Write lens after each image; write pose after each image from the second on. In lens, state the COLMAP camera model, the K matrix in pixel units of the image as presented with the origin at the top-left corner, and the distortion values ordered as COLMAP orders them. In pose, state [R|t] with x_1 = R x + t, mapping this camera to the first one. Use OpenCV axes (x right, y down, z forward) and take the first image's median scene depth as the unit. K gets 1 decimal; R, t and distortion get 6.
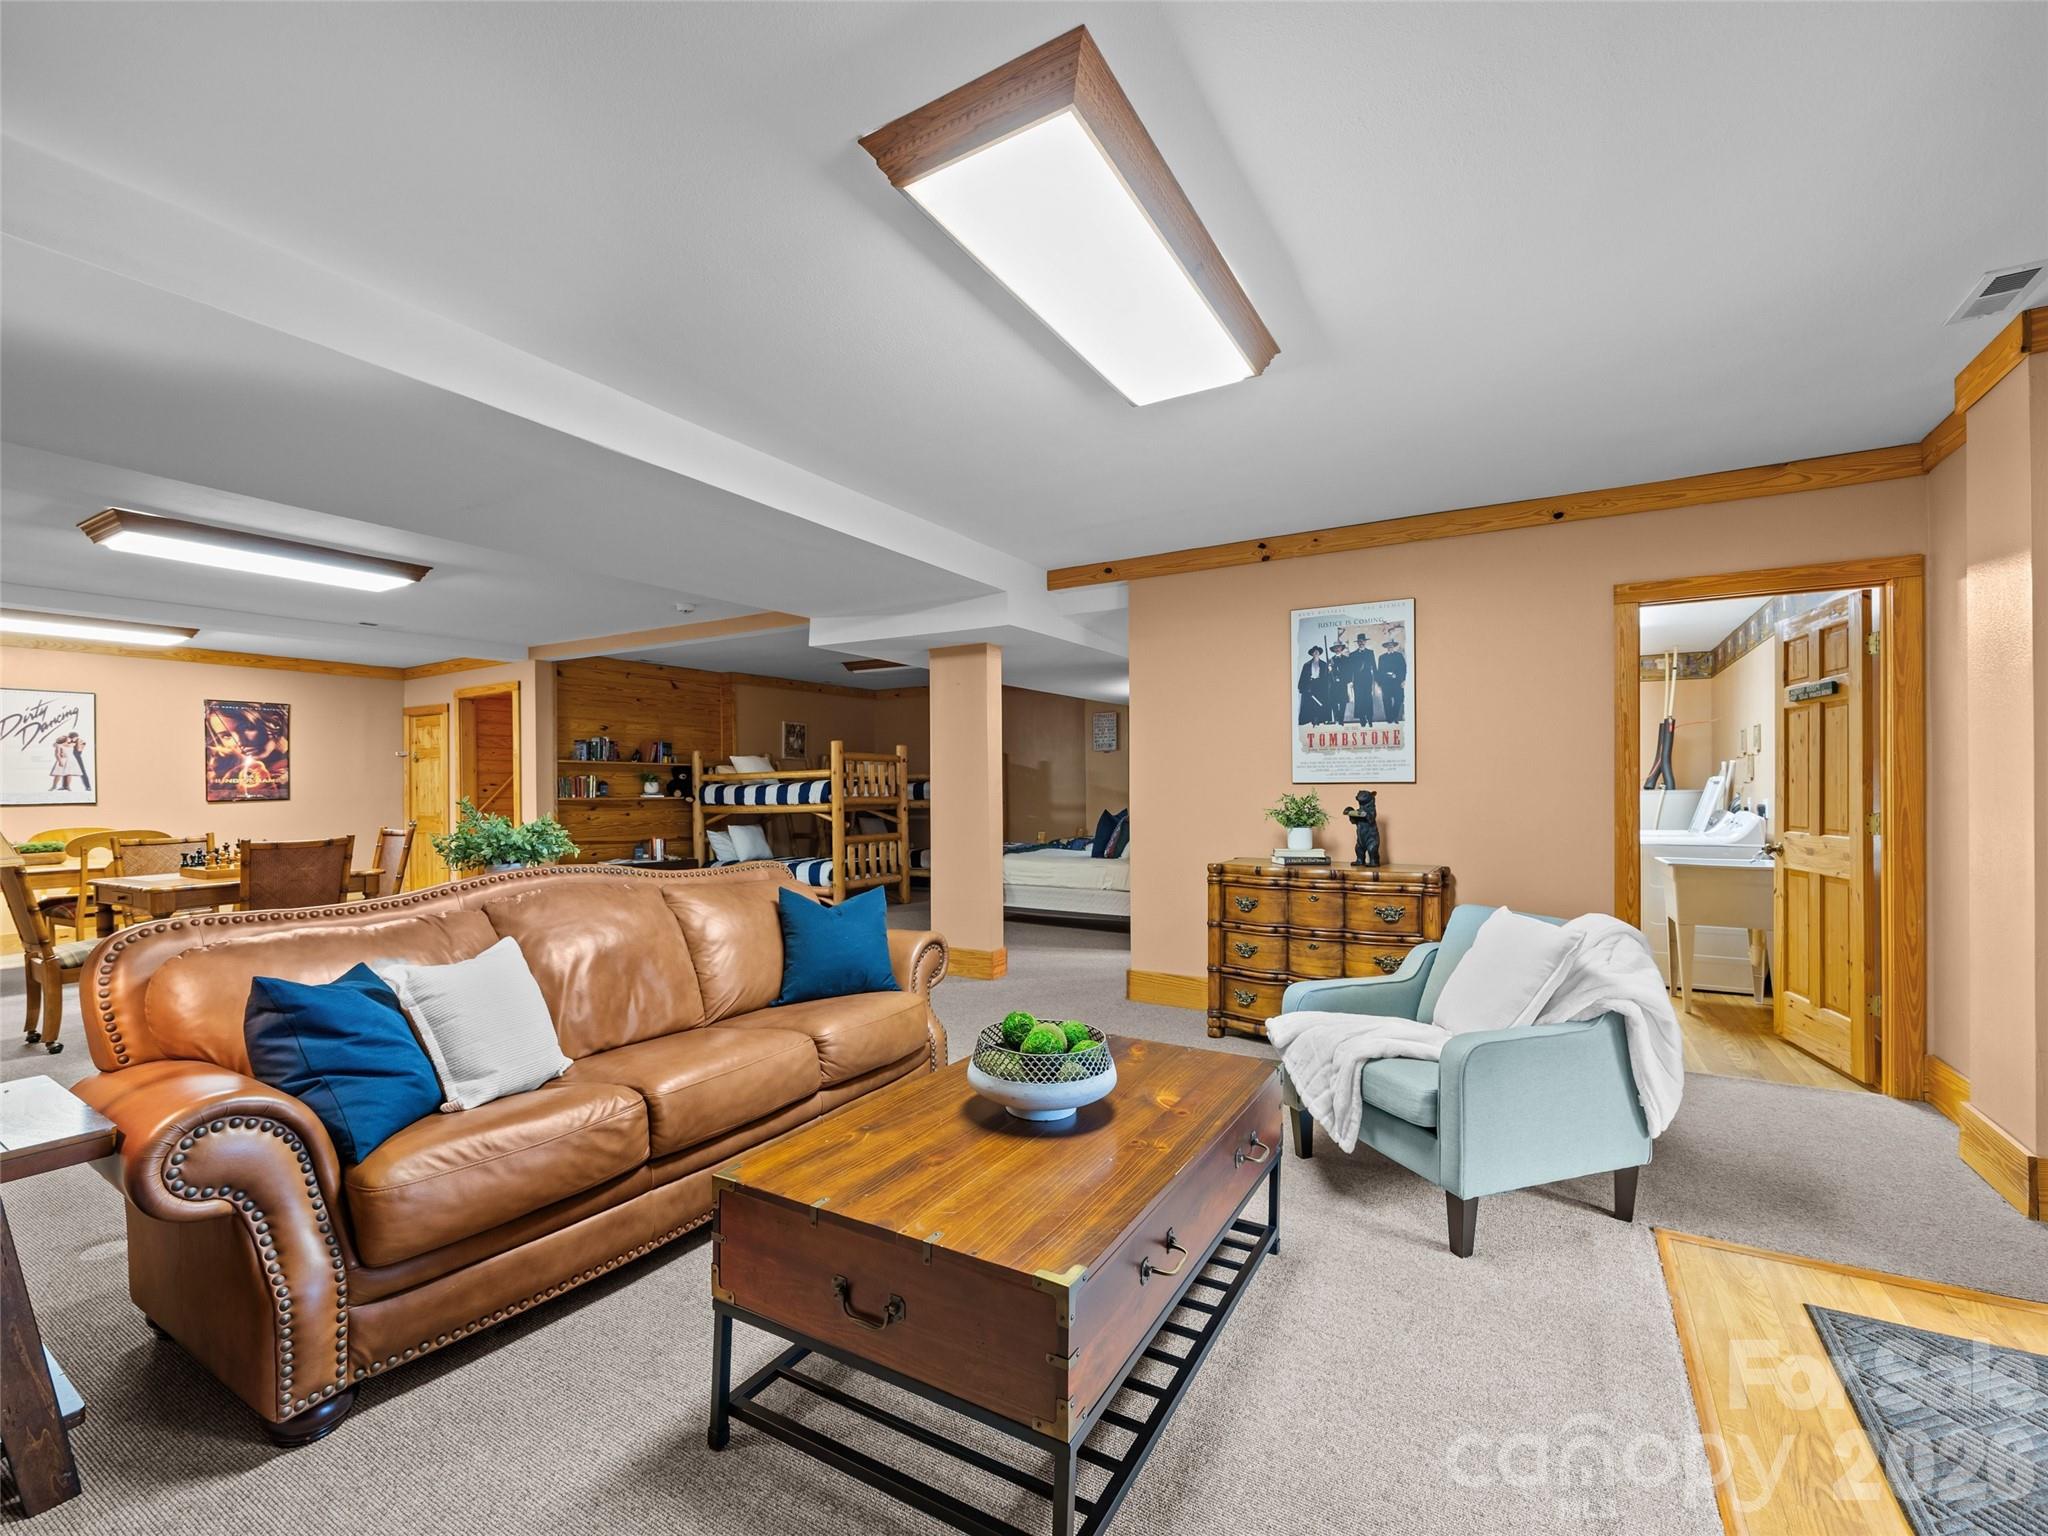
lens RADIAL K [[883.3, 0, 1028.8], [0, 883.3, 781.5], [0, 0, 1]] dist [-0.002673, 0.000260]
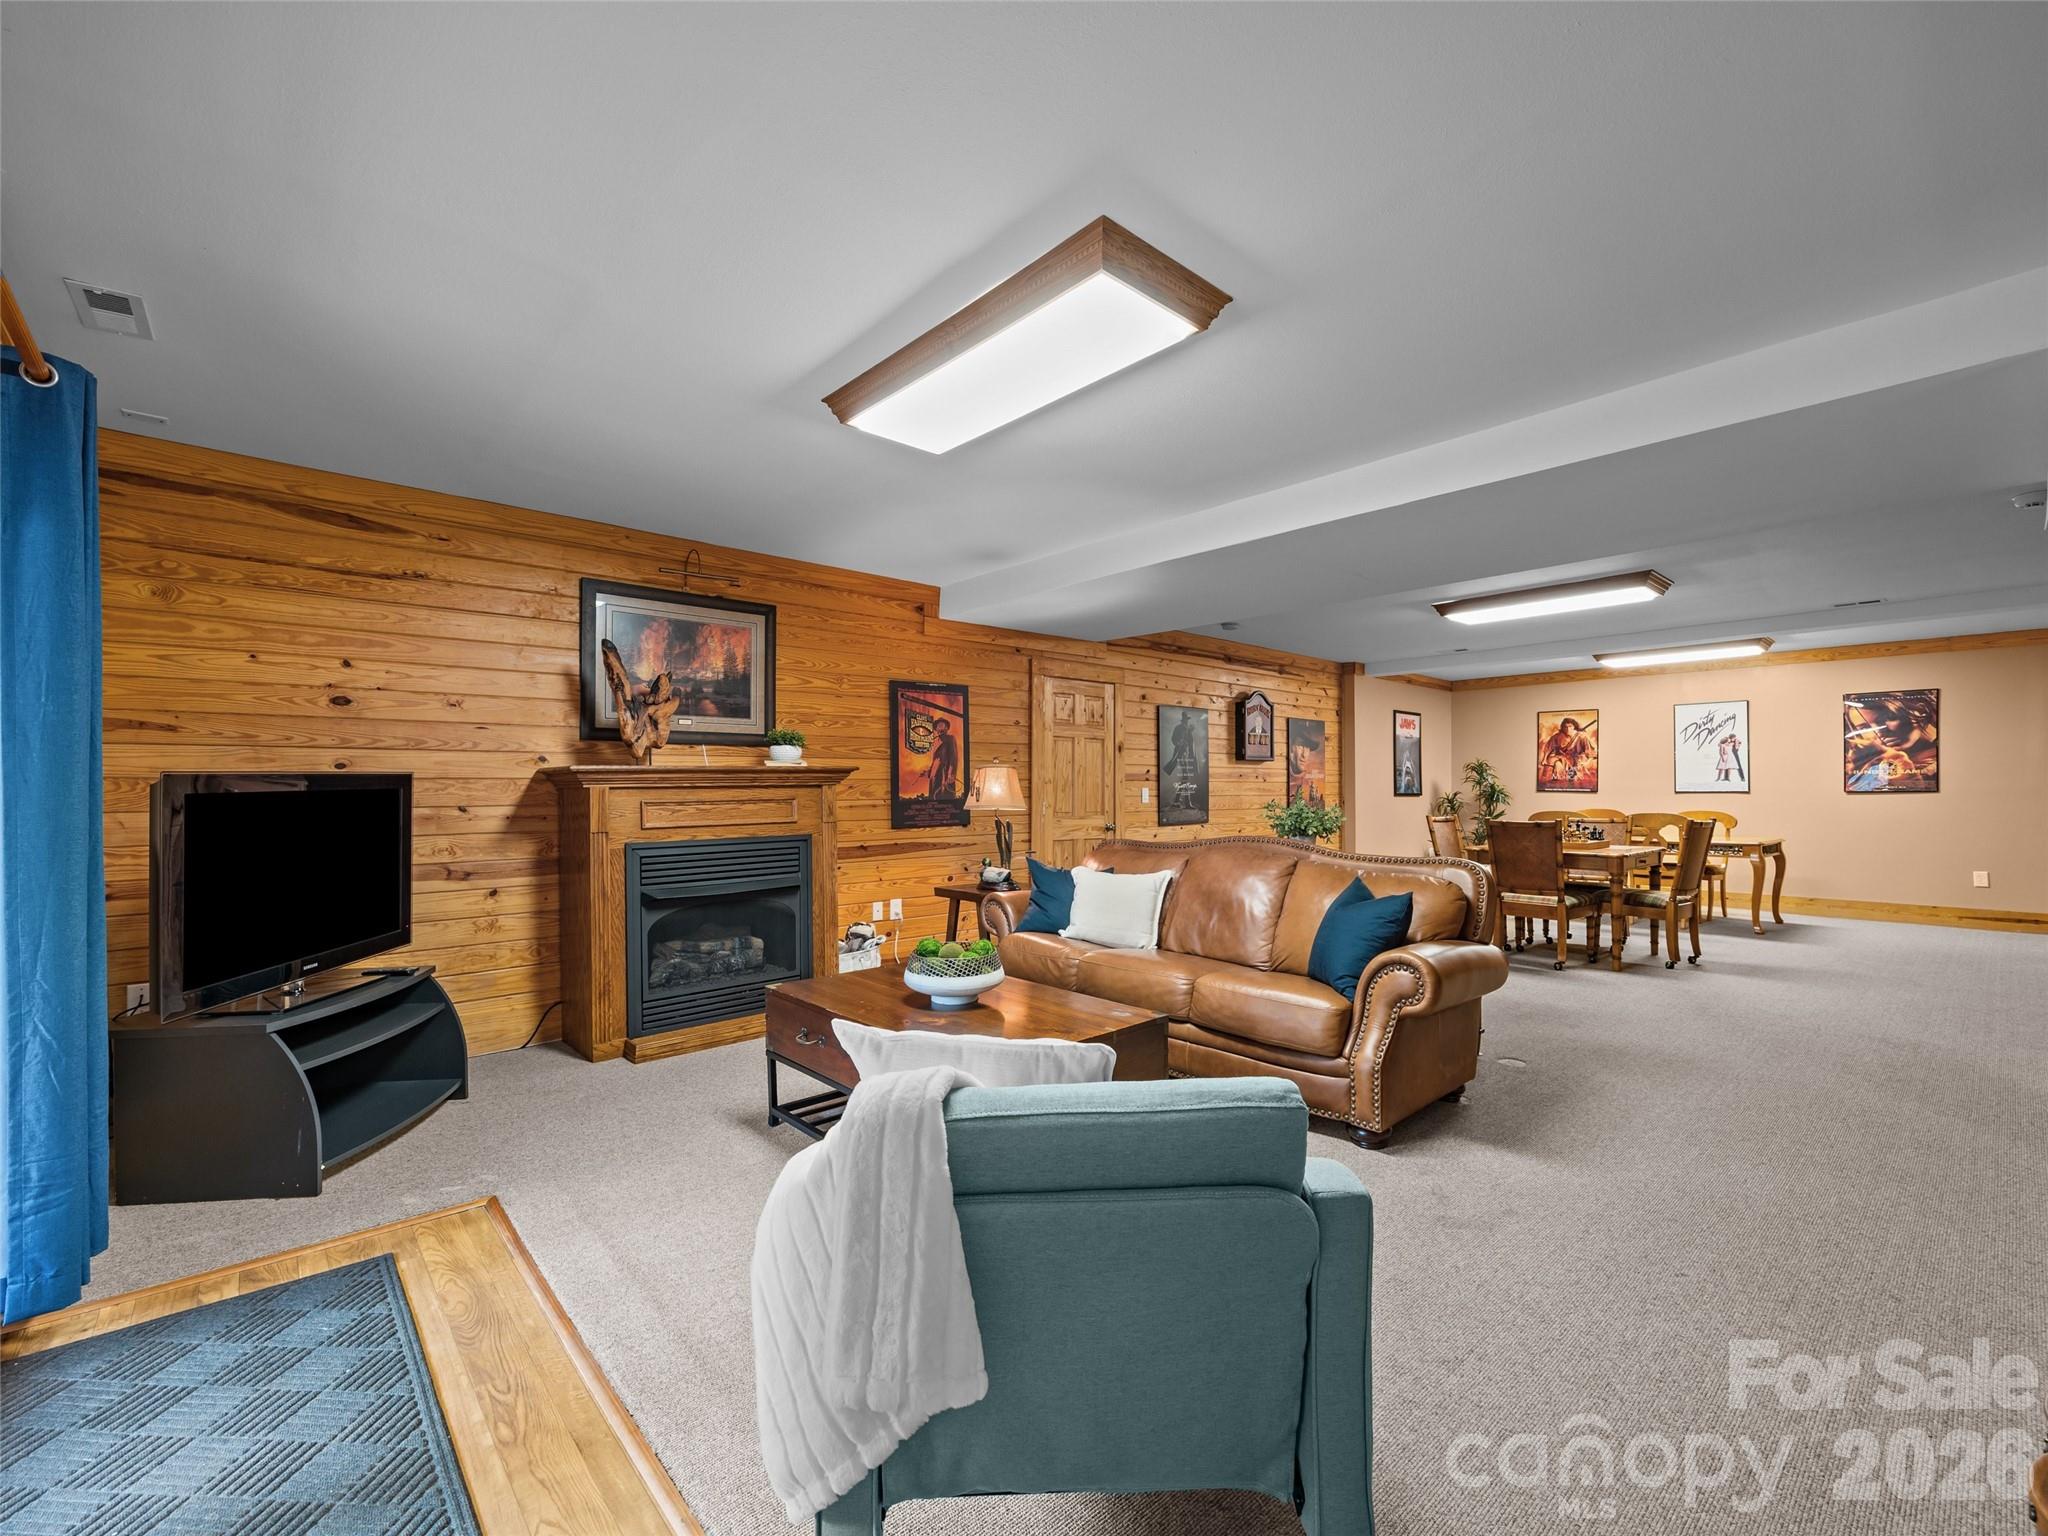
lens RADIAL K [[883.3, 0, 1028.8], [0, 883.3, 781.5], [0, 0, 1]] dist [-0.002673, 0.000260]
pose [[-0.303626, 0.004603, -0.952780, 0.327655], [0.007771, 0.999967, 0.002355, 0.000081], [0.952760, -0.006689, -0.303652, 0.368628]]
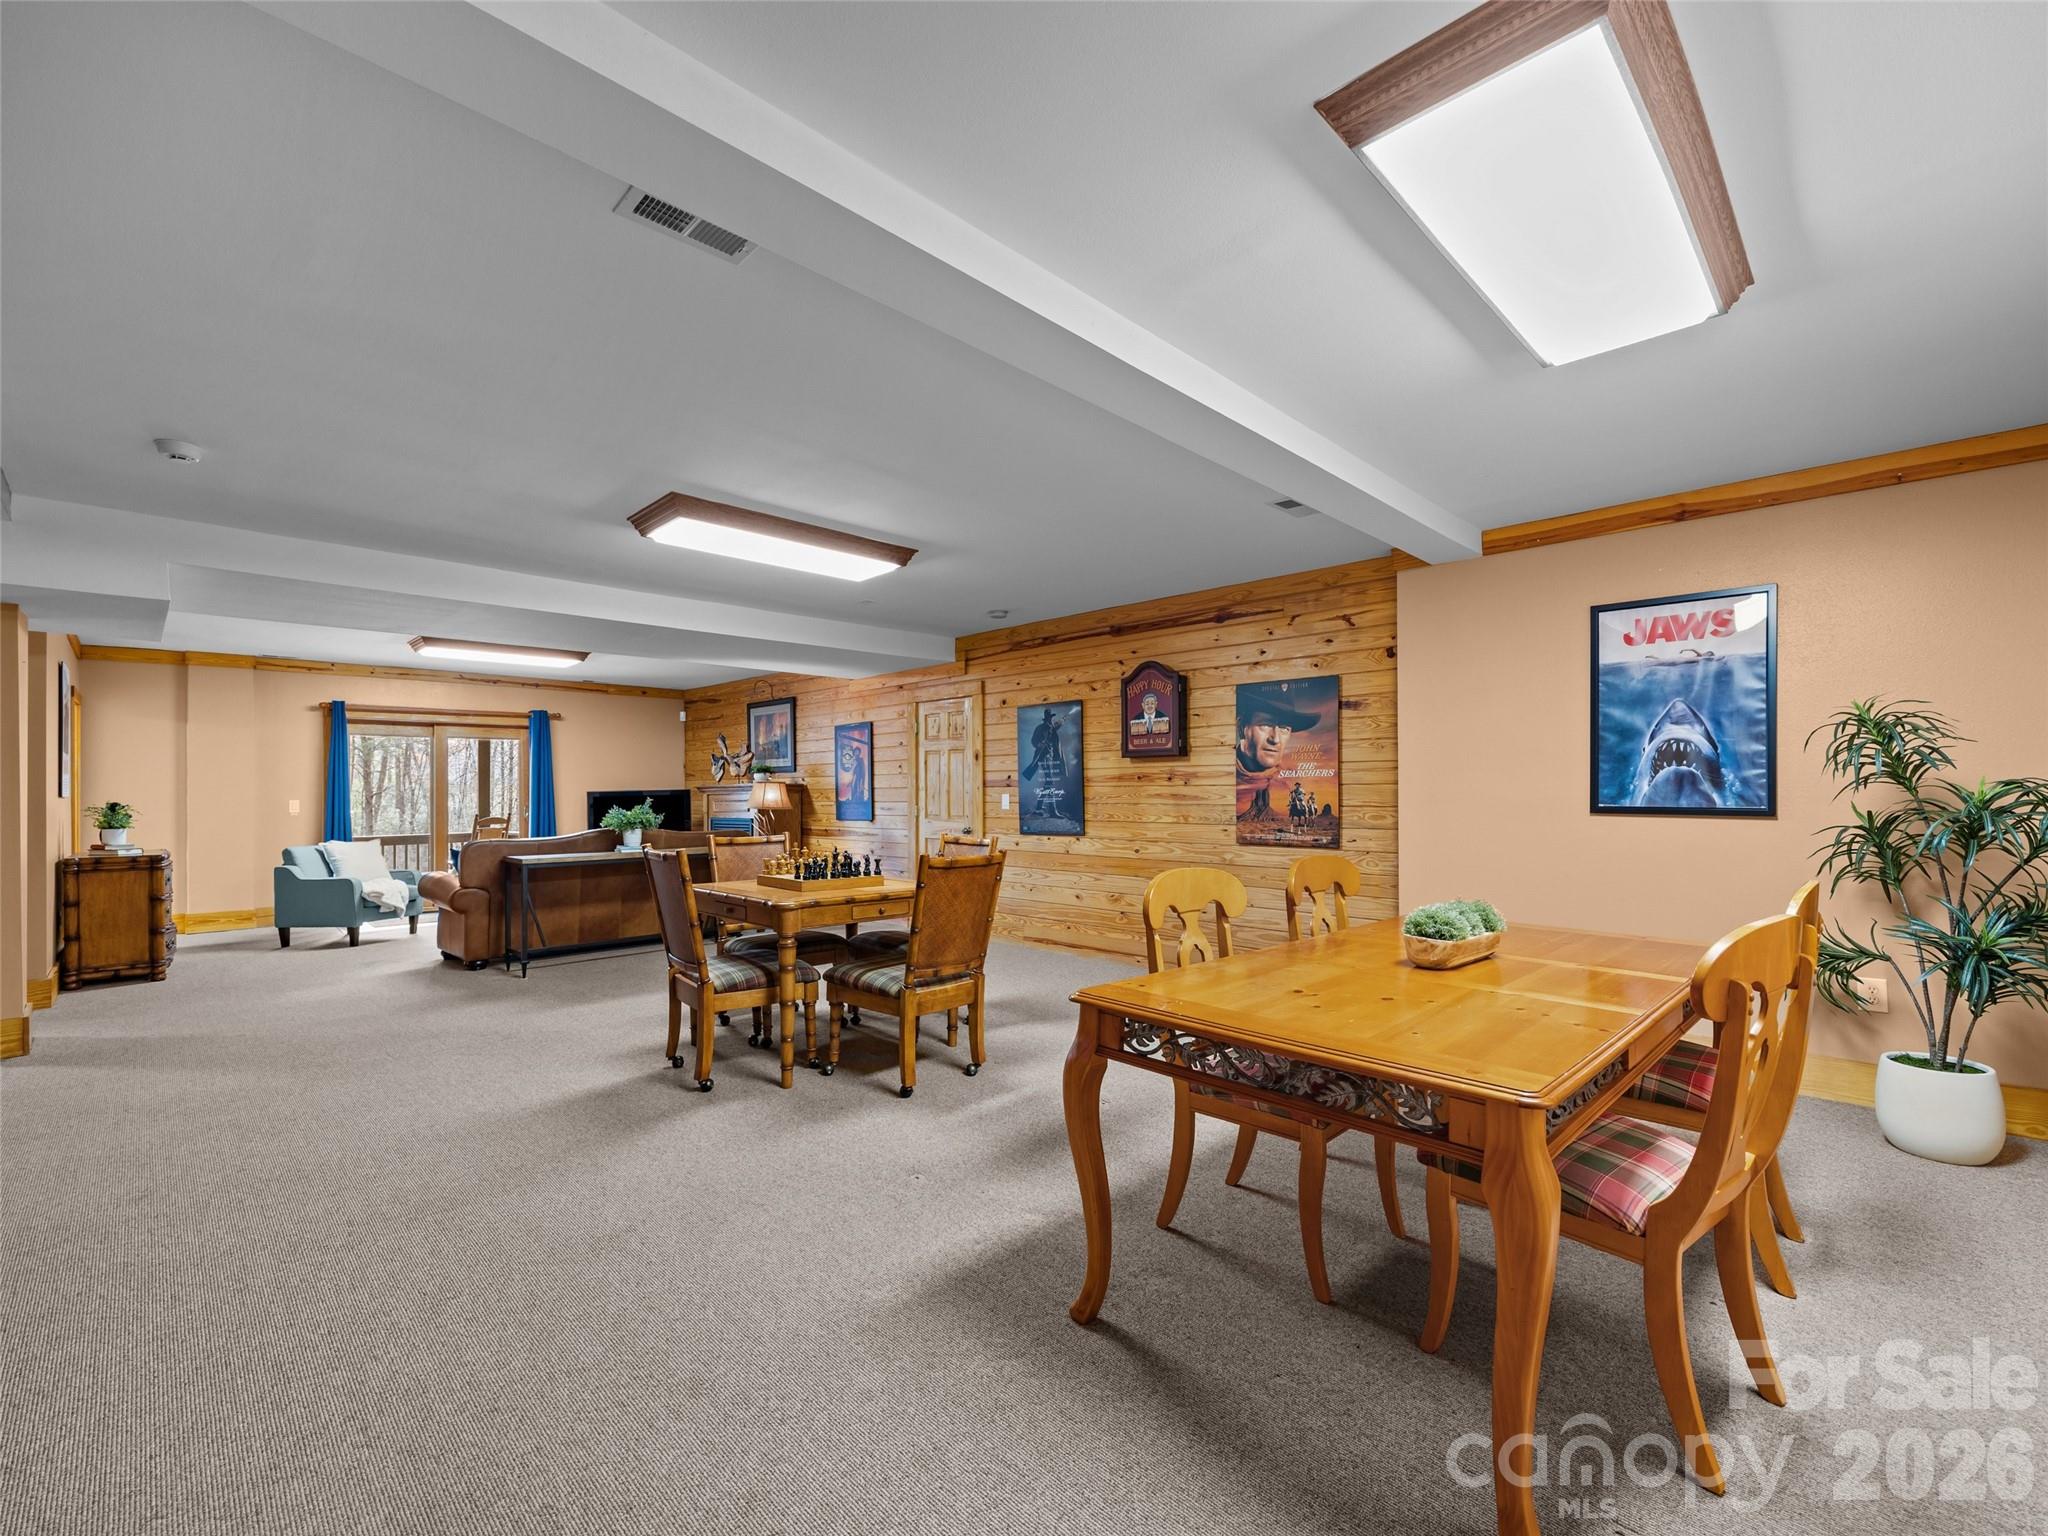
lens RADIAL K [[883.3, 0, 1028.8], [0, 883.3, 781.5], [0, 0, 1]] dist [-0.002673, 0.000260]
pose [[-0.966256, 0.022696, 0.256584, -0.730081], [0.020446, 0.999726, -0.011433, 0.007122], [-0.256773, -0.005801, -0.966454, 1.007608]]
